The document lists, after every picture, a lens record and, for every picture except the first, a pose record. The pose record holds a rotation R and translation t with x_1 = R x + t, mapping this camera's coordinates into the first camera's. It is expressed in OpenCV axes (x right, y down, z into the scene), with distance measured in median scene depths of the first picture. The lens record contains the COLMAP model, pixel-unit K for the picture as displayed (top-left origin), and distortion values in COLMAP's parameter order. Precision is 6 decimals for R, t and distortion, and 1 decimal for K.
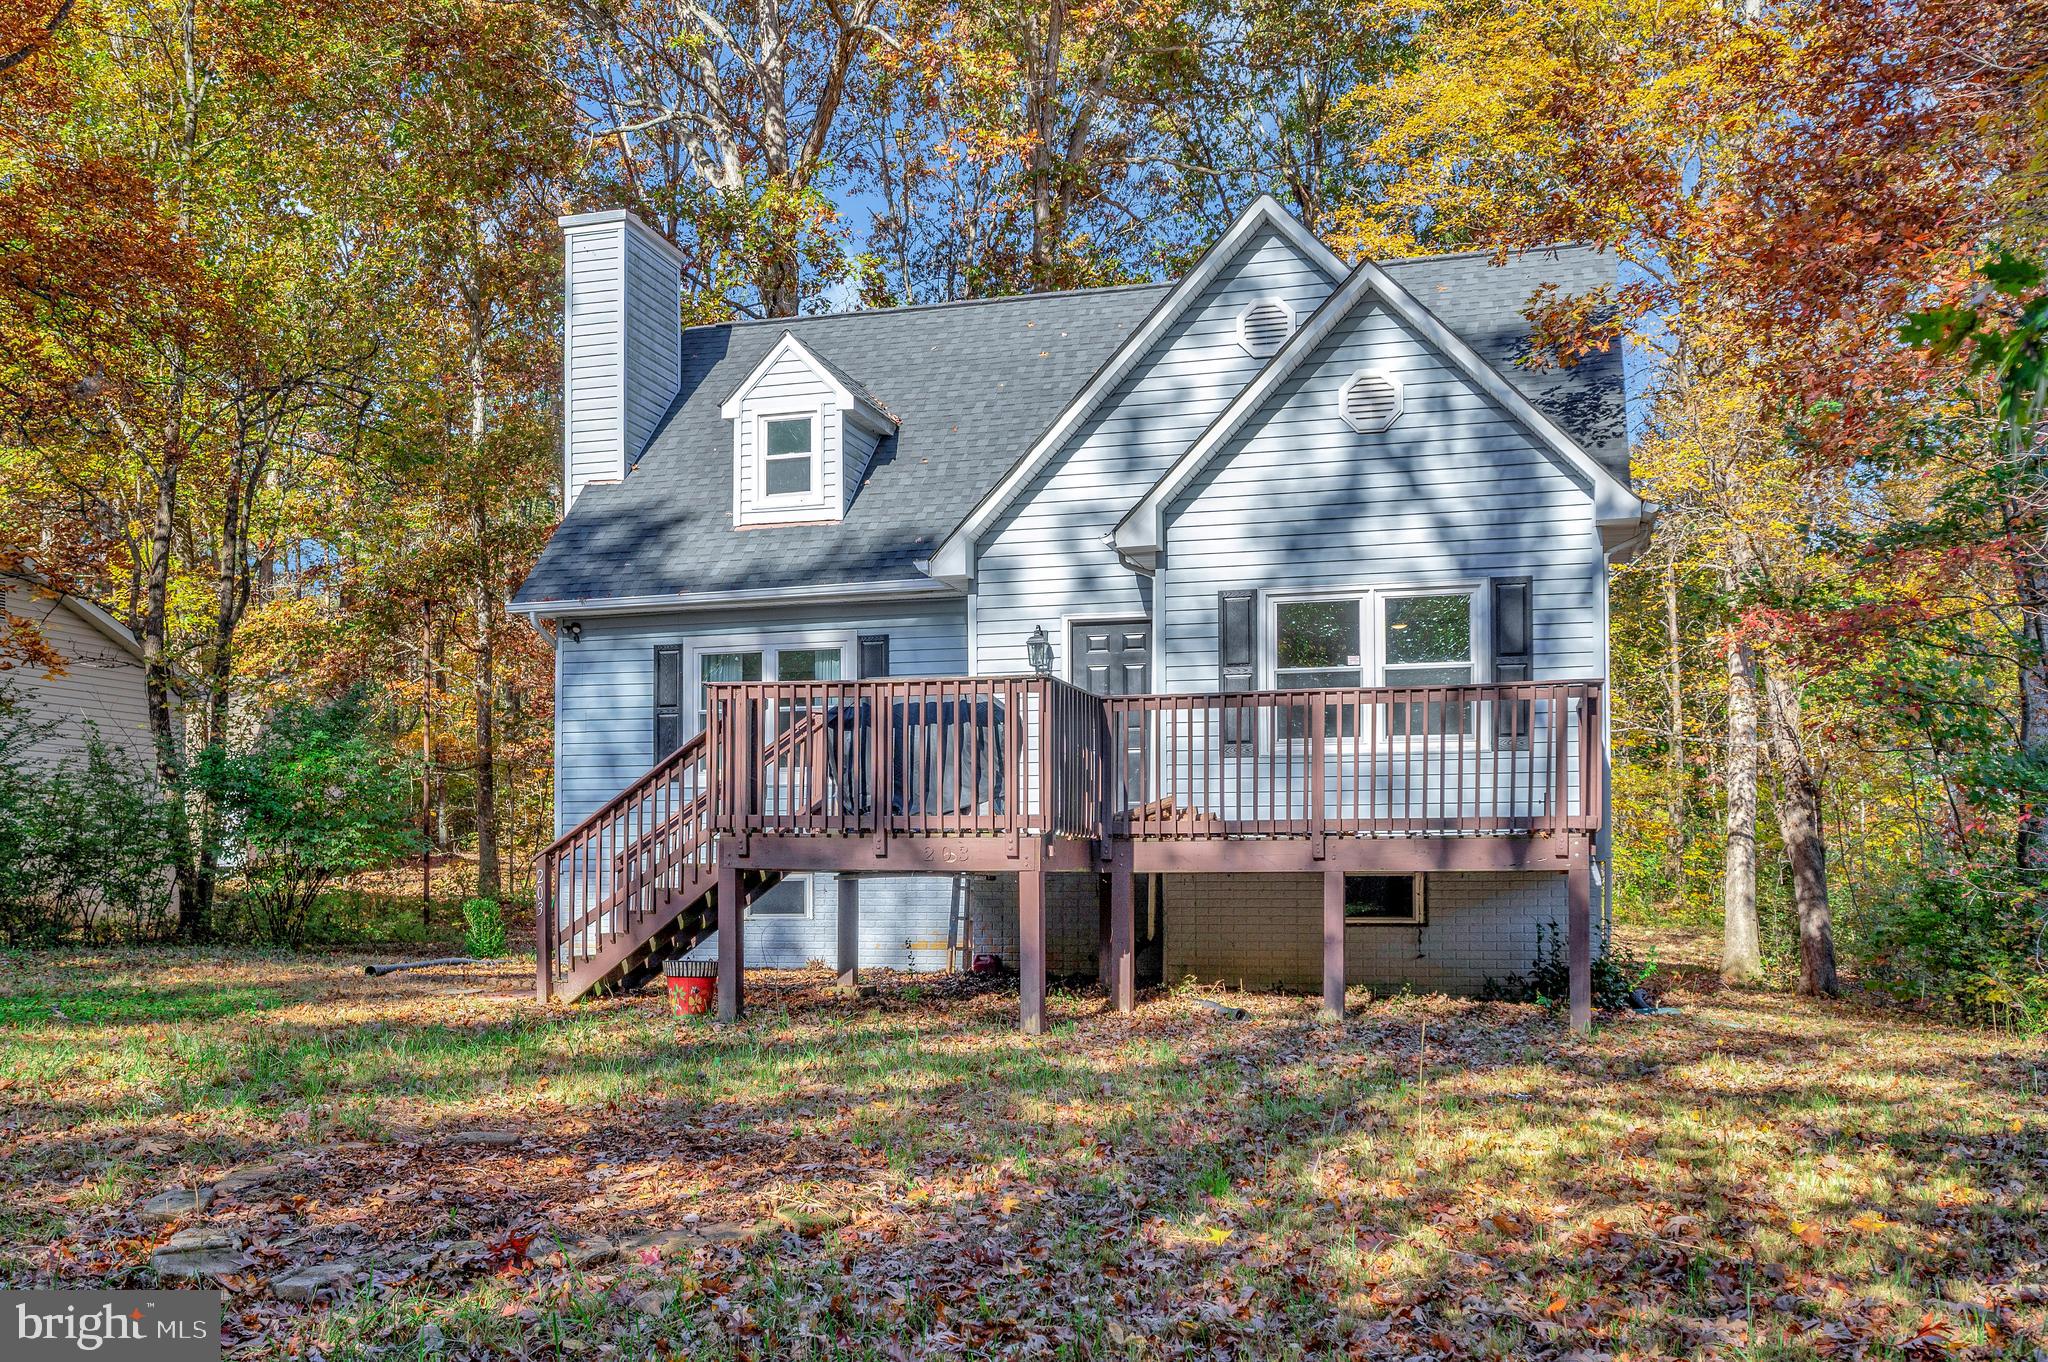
lens RADIAL K [[1880.9, 0, 1032.8], [0, 1880.9, 854.4], [0, 0, 1]] dist [0.008003, 0.000000]
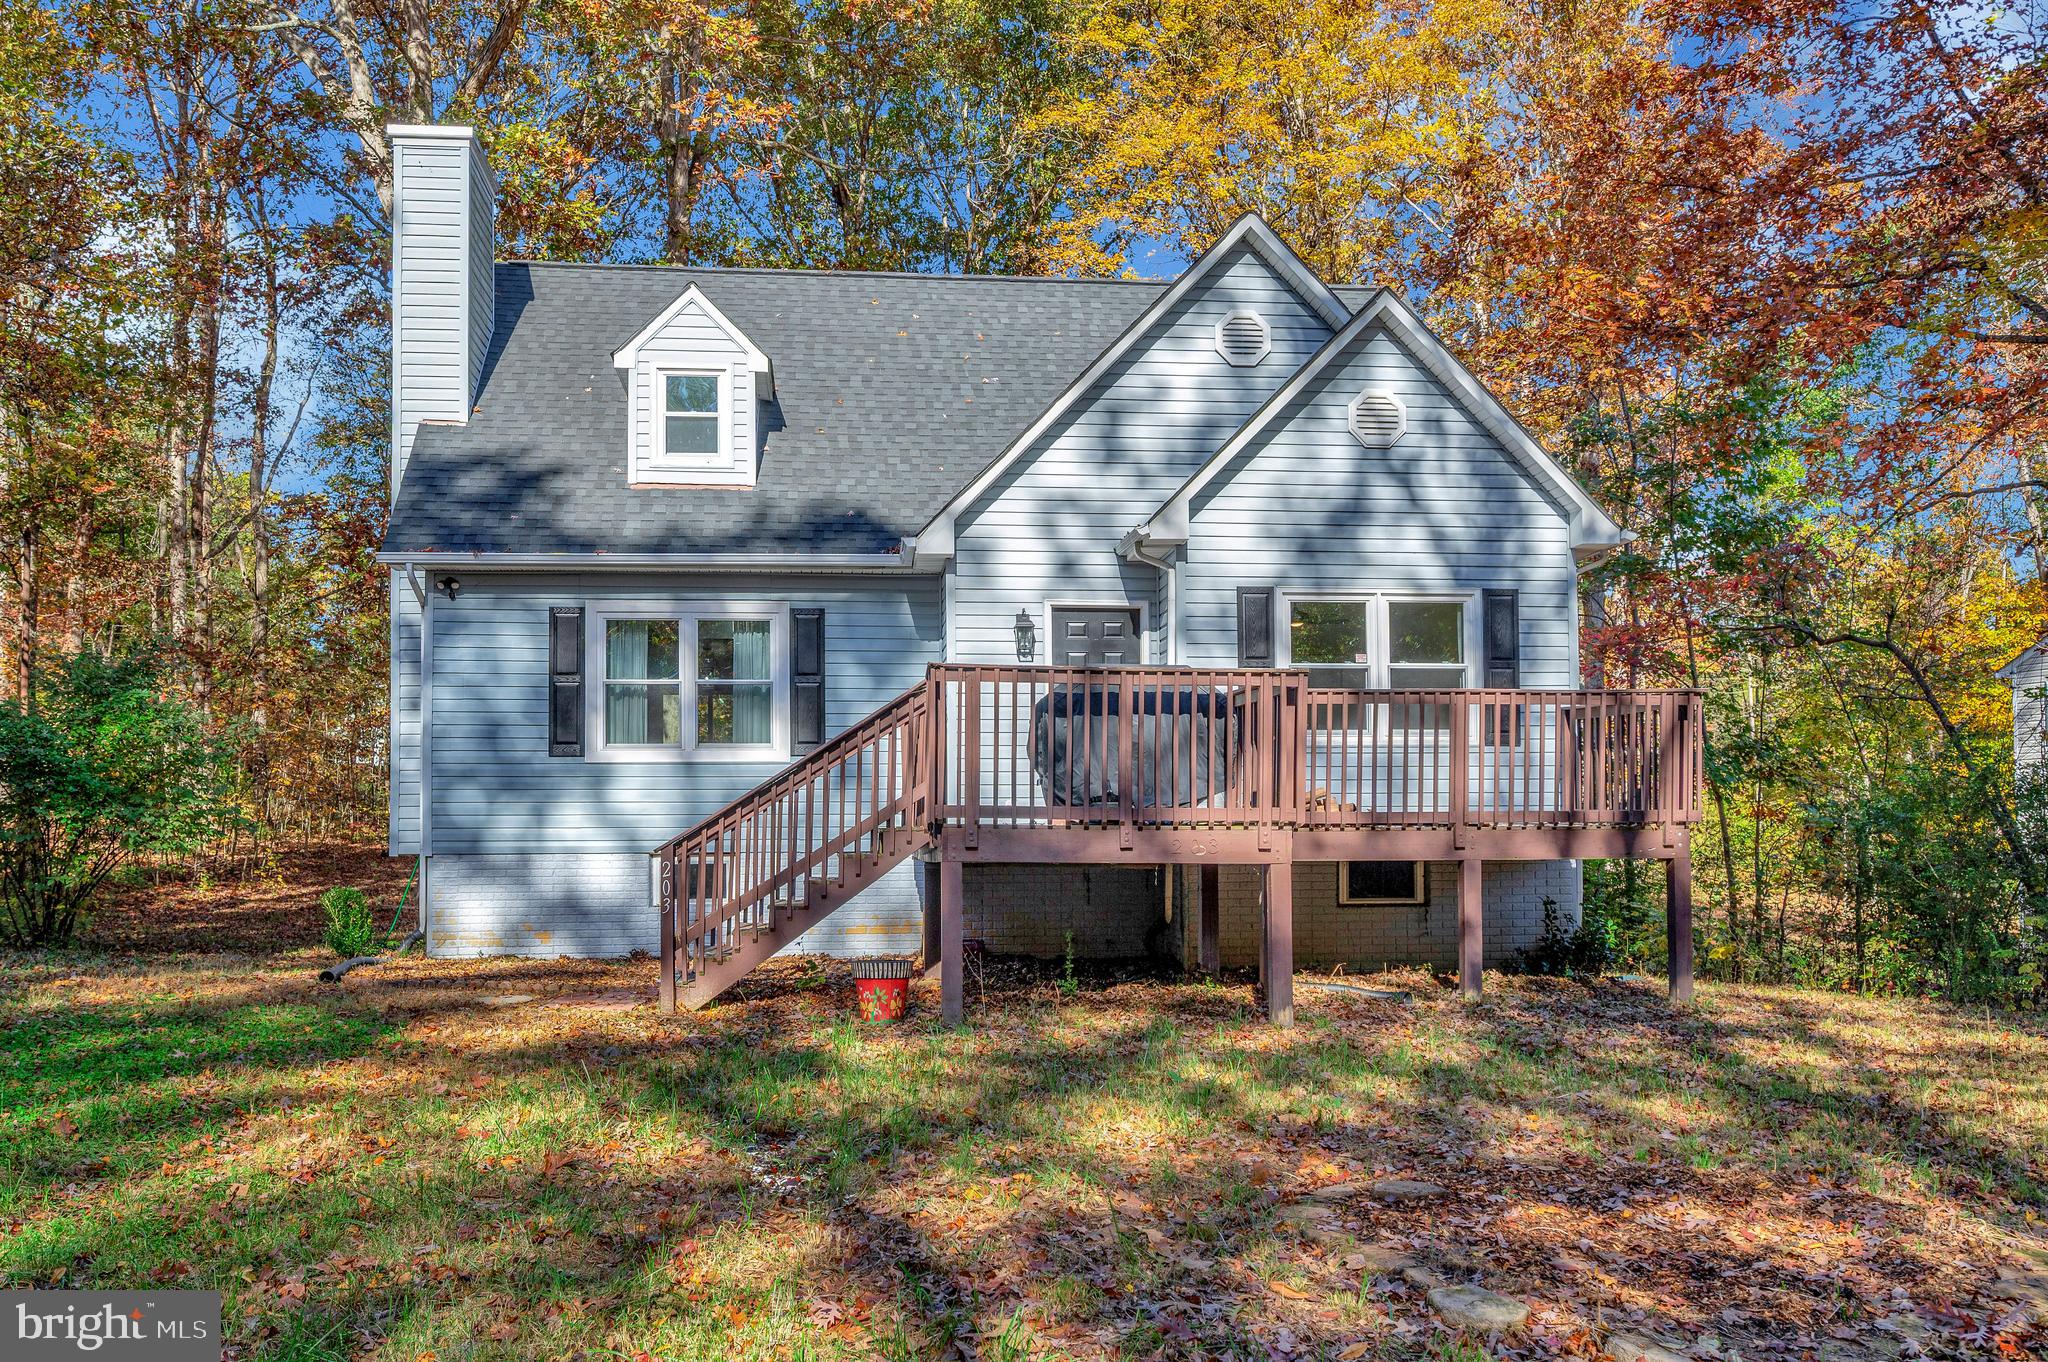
lens RADIAL K [[1781.1, 0, 1032.1], [0, 1781.1, 759.9], [0, 0, 1]] dist [0.016717, -0.011649]
pose [[0.923477, 0.014888, 0.383364, -0.356593], [-0.003124, 0.999505, -0.031289, -0.011888], [-0.383641, 0.027697, 0.923067, 0.127091]]
